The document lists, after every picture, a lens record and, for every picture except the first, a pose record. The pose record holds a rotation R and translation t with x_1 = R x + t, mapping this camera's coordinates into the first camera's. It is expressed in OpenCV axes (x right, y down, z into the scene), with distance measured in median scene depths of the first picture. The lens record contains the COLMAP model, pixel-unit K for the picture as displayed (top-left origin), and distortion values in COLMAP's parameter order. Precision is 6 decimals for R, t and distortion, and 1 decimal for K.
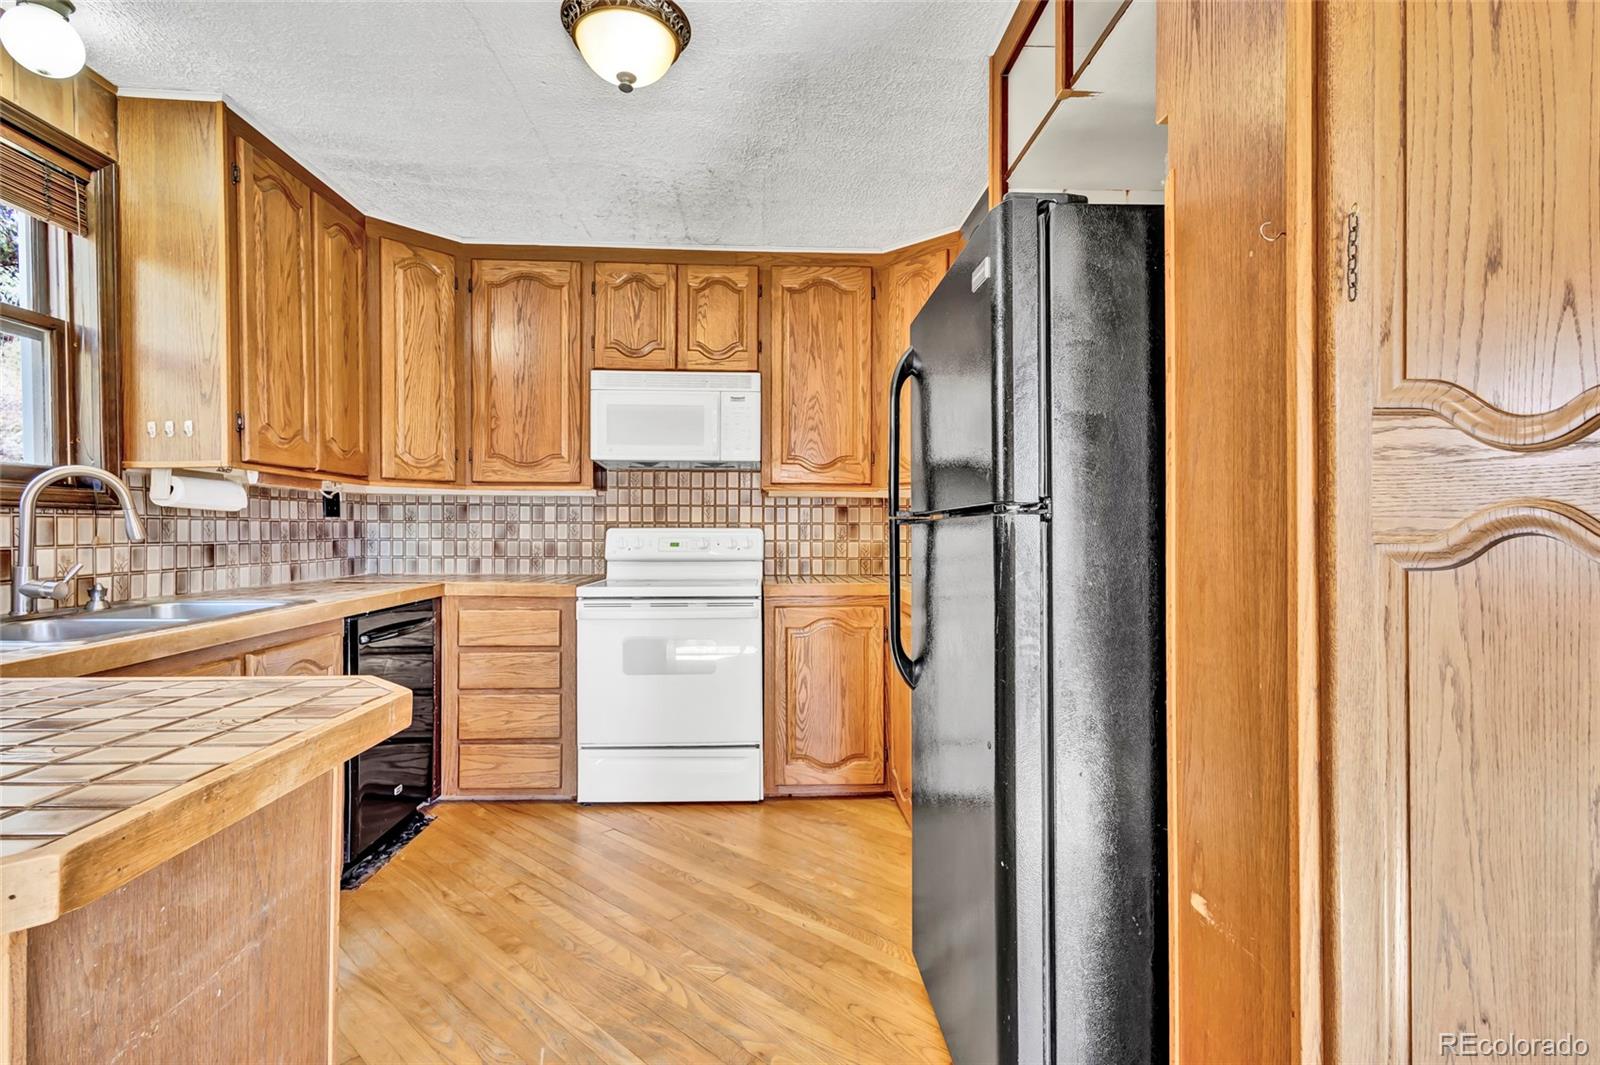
lens RADIAL K [[752.4, 0, 802.3], [0, 752.4, 531.1], [0, 0, 1]] dist [0.002803, -0.000808]
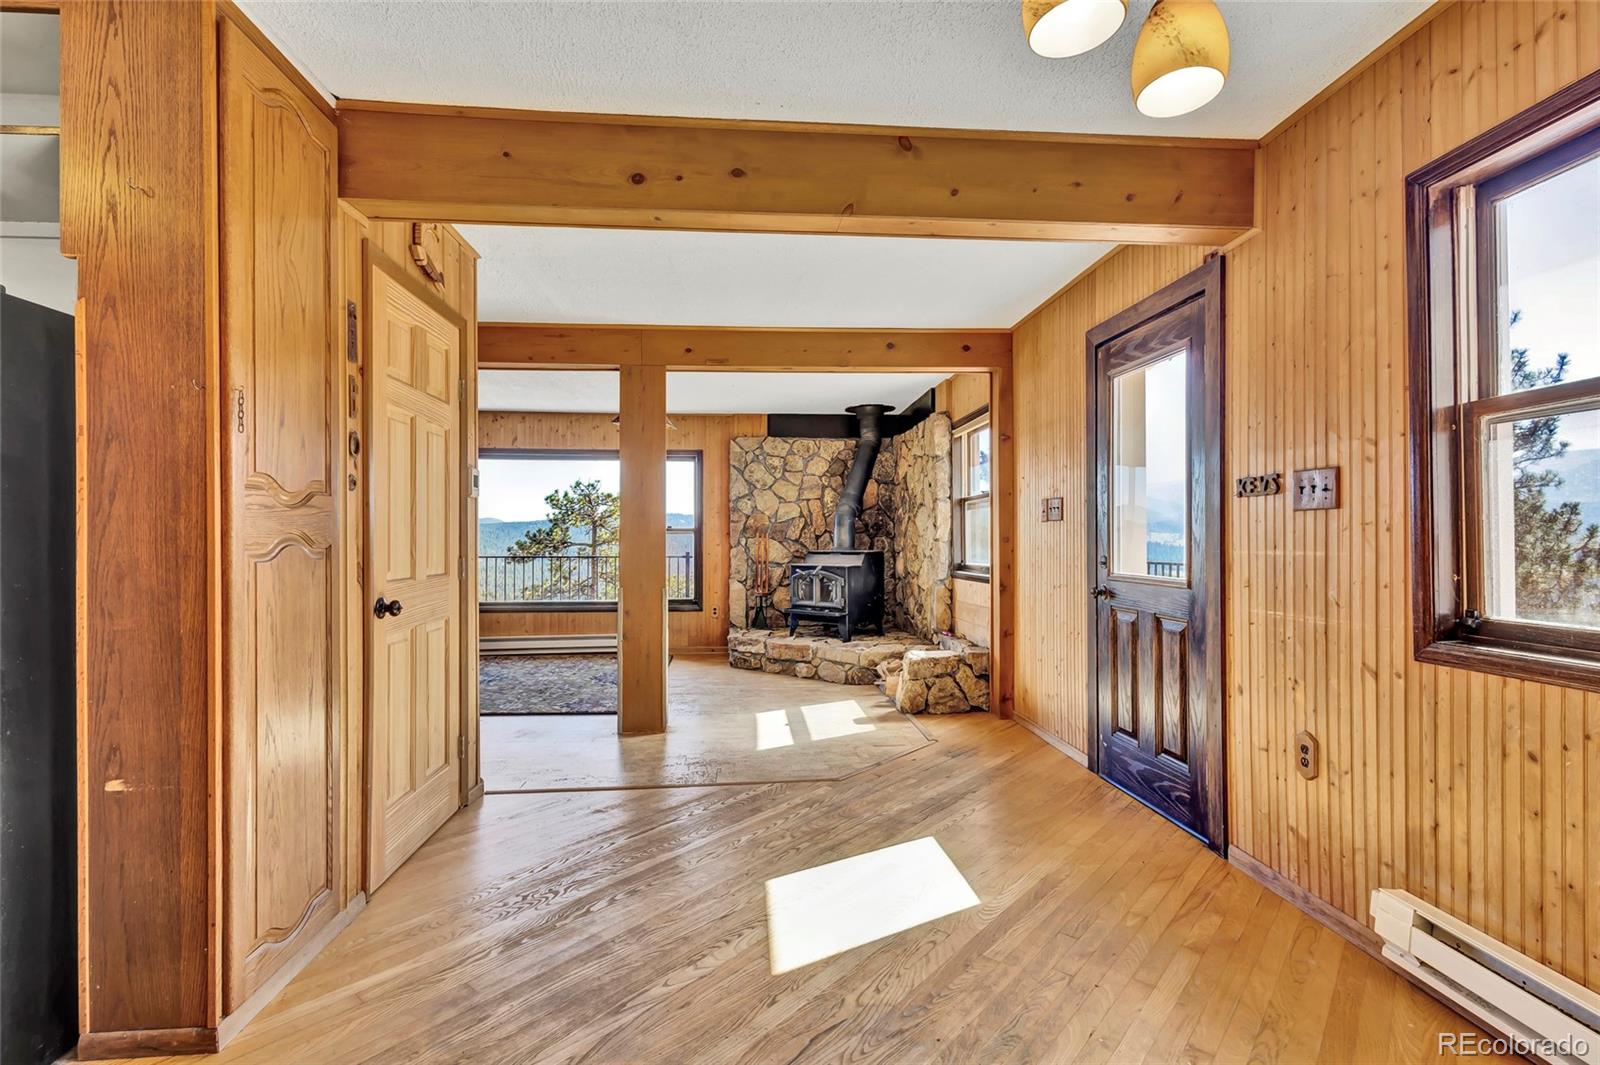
lens RADIAL K [[752.4, 0, 803.2], [0, 752.4, 533.1], [0, 0, 1]] dist [0.002803, -0.000808]
pose [[-0.031834, 0.005215, 0.999480, -1.154368], [0.004408, 0.999977, -0.005077, -0.010688], [-0.999483, 0.004244, -0.031856, -0.394956]]
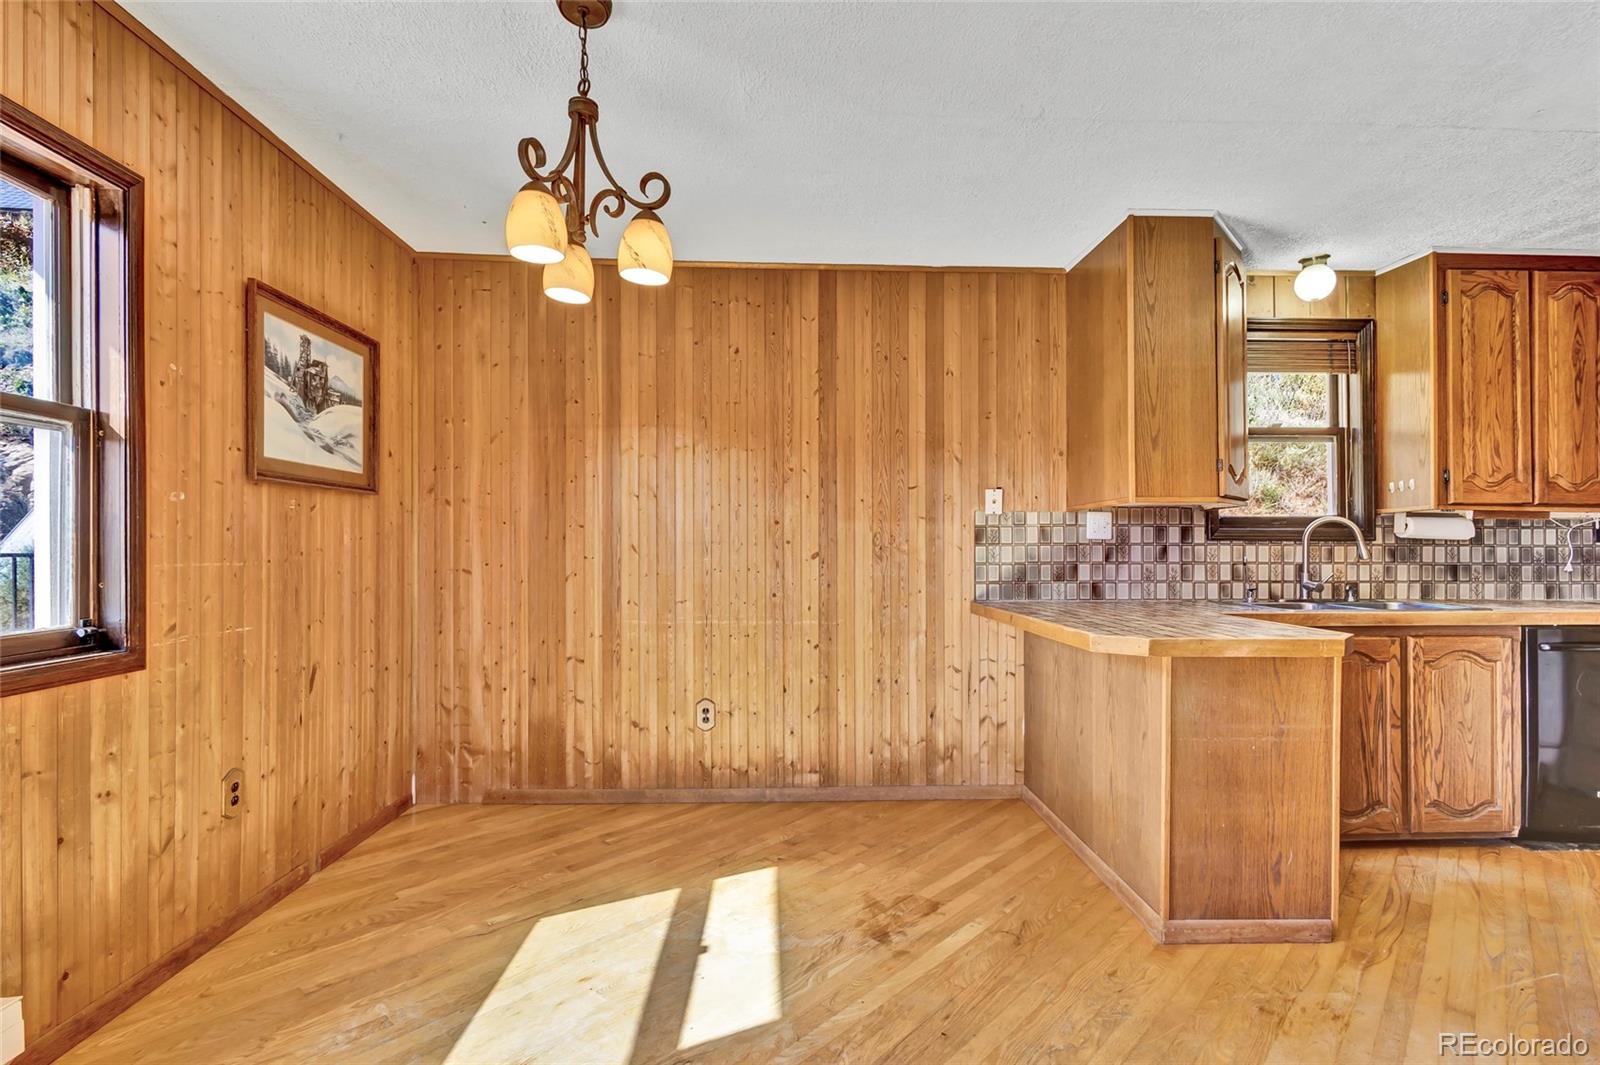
lens RADIAL K [[752.4, 0, 799.7], [0, 752.4, 544.3], [0, 0, 1]] dist [0.002803, -0.000808]
pose [[-0.022012, -0.008444, -0.999722, 0.672035], [-0.006504, 0.999944, -0.008303, -0.000044], [0.999737, 0.006320, -0.022065, -0.157138]]
